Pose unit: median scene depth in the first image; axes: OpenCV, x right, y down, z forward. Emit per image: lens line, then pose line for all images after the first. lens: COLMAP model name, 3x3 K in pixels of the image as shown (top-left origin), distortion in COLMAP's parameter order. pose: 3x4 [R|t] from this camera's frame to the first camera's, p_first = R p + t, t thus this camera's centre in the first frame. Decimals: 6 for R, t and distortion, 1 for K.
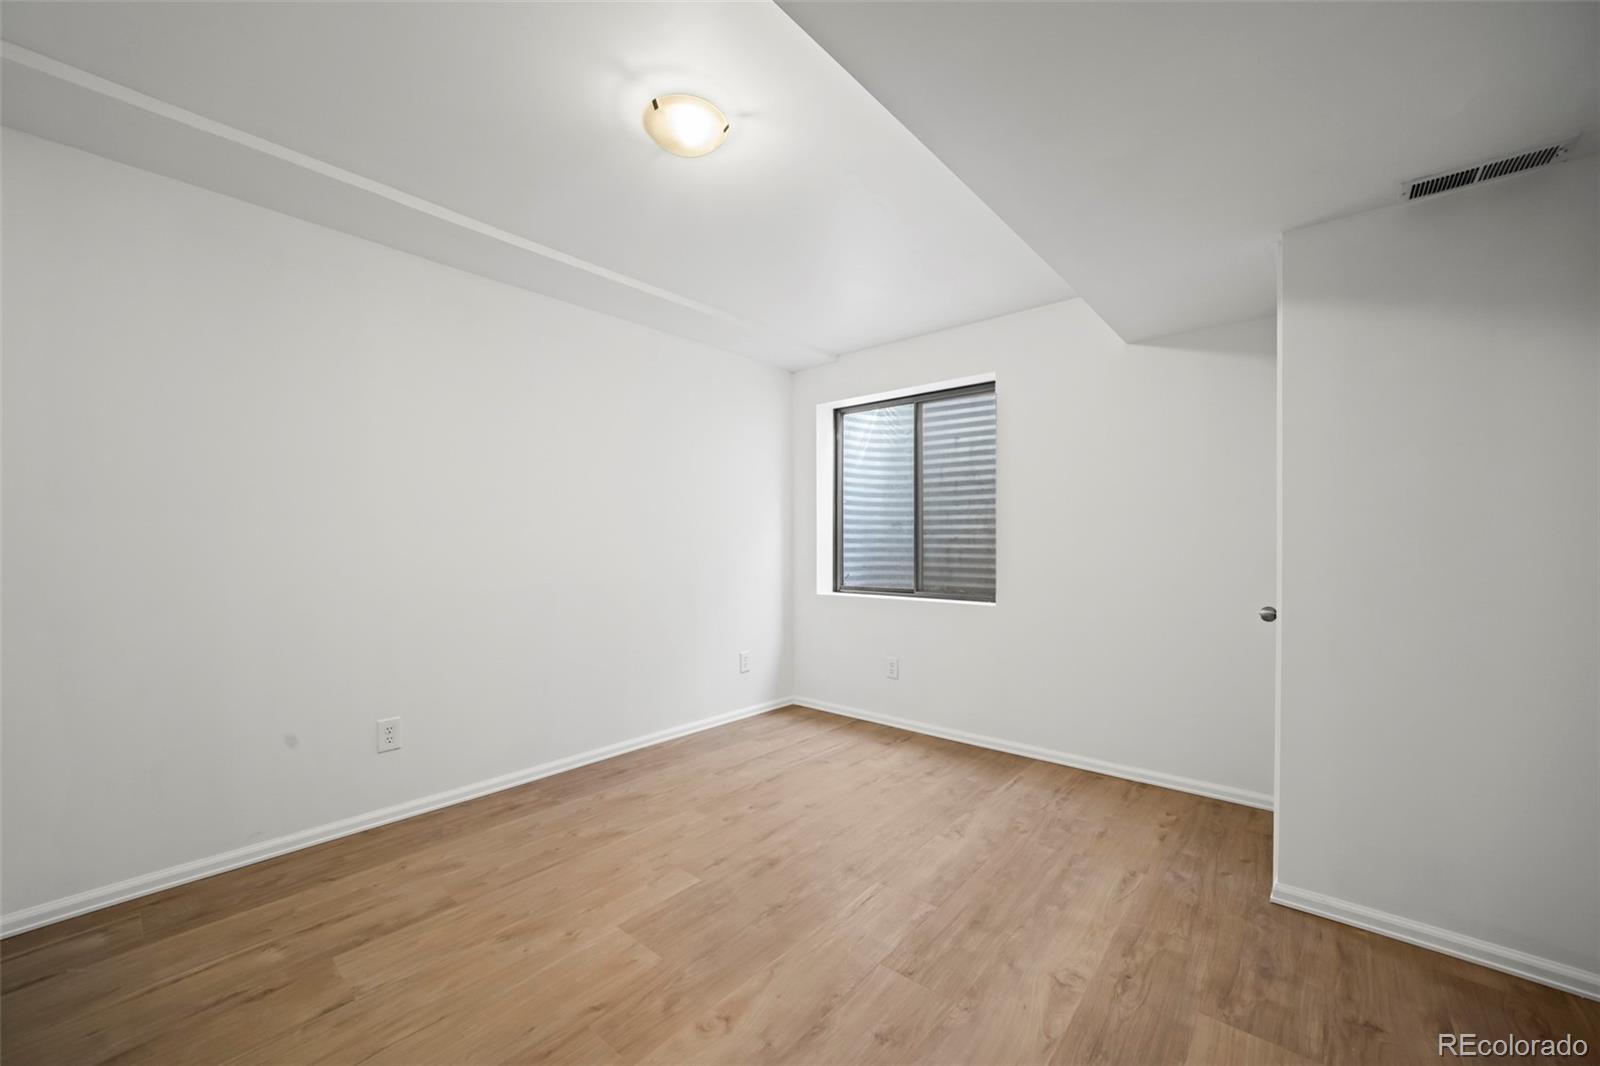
lens RADIAL K [[596.5, 0, 748.7], [0, 596.5, 541.6], [0, 0, 1]] dist [-0.000148, 0.000138]
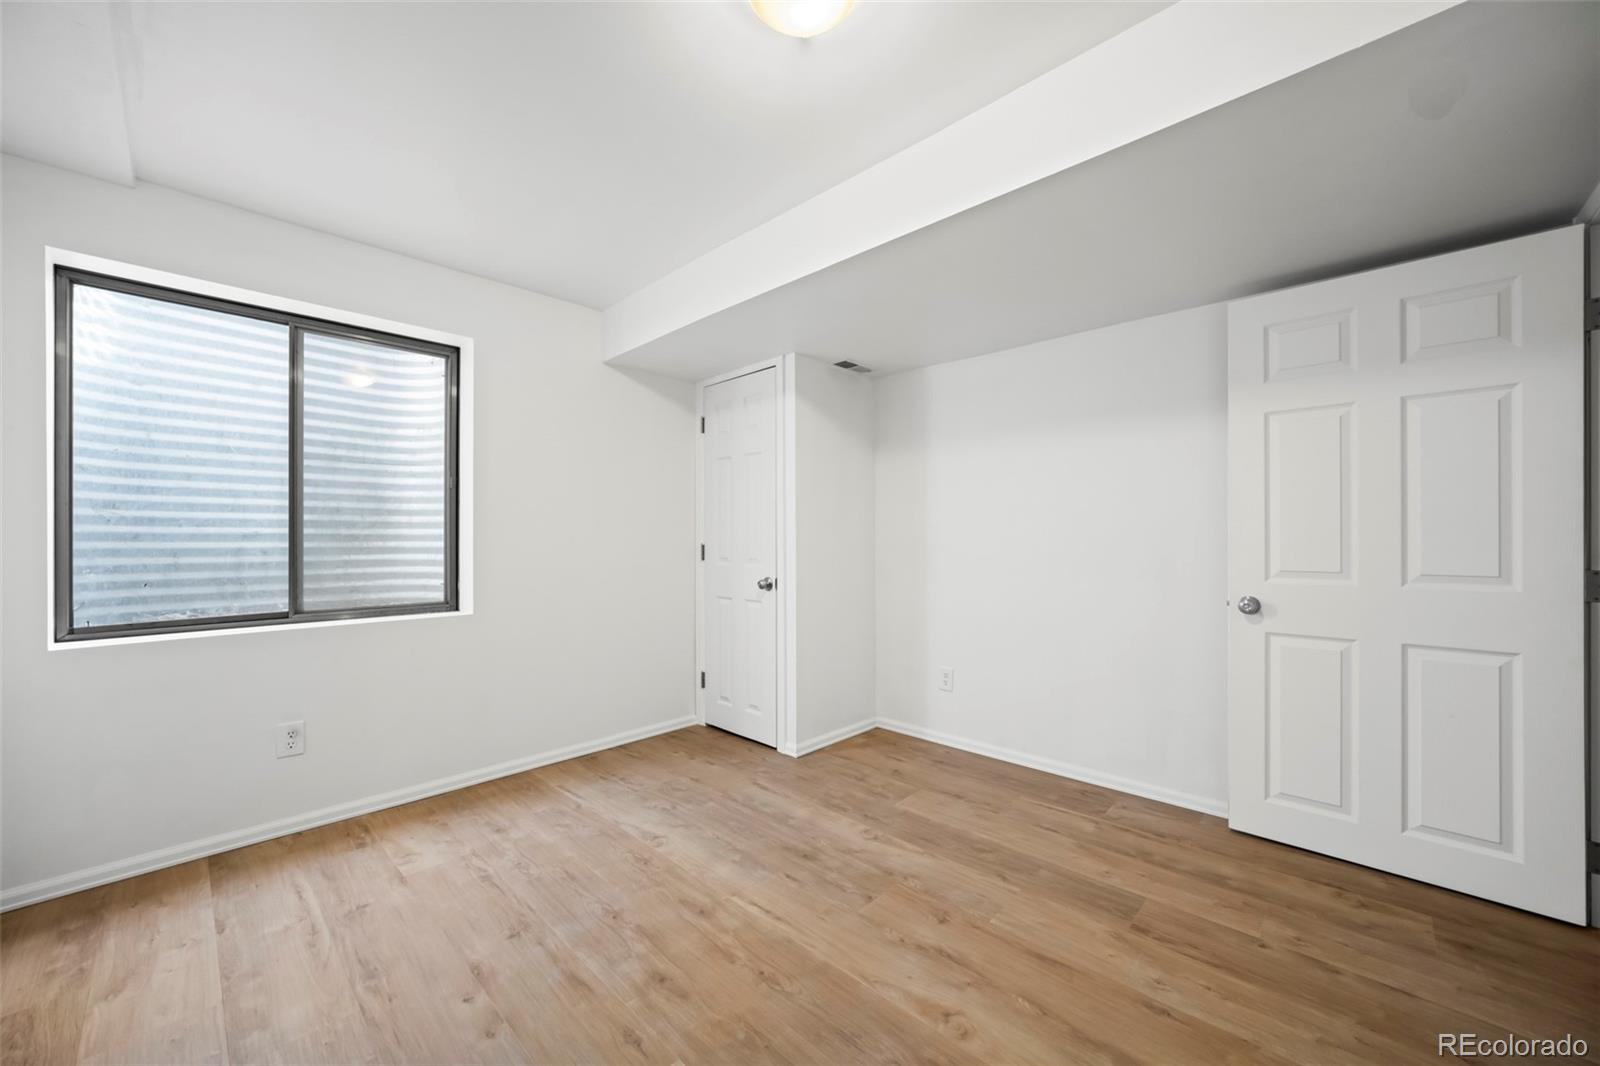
lens RADIAL K [[630.9, 0, 795.3], [0, 630.9, 525.1], [0, 0, 1]] dist [-0.028908, 0.012267]
pose [[0.016050, 0.021208, 0.999646, -0.700638], [0.000443, 0.999775, -0.021217, 0.001152], [-0.999871, 0.000784, 0.016037, 0.787644]]
